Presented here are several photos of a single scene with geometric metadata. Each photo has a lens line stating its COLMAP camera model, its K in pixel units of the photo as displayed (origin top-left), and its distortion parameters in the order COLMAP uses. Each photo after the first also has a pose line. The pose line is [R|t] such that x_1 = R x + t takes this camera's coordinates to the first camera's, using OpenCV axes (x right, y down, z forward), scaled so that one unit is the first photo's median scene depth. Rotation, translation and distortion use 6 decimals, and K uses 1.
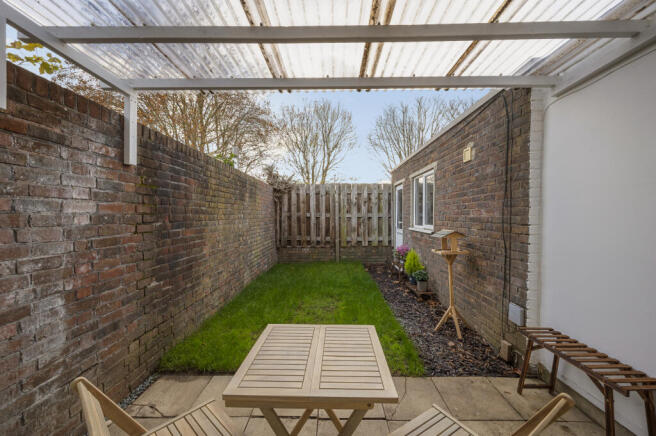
lens RADIAL K [[264.7, 0, 328.0], [0, 264.7, 218.0], [0, 0, 1]] dist [-0.002124, -0.000117]
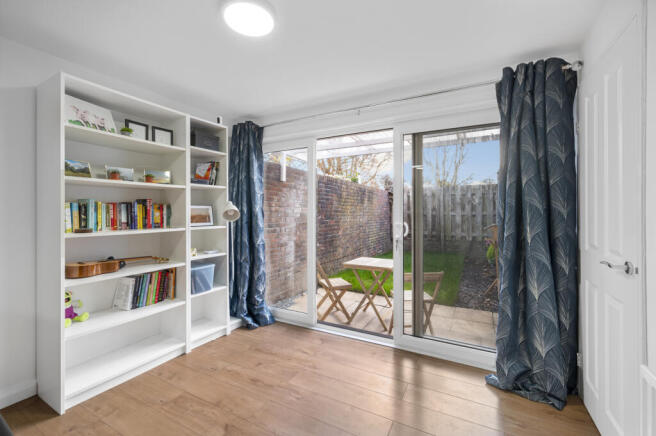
lens RADIAL K [[277.1, 0, 336.4], [0, 277.1, 211.9], [0, 0, 1]] dist [0.000494, 0.000072]
pose [[0.899335, 0.005546, -0.437225, 0.149470], [-0.010627, 0.999901, -0.009176, -0.000062], [0.437131, 0.012899, 0.899305, -0.313146]]
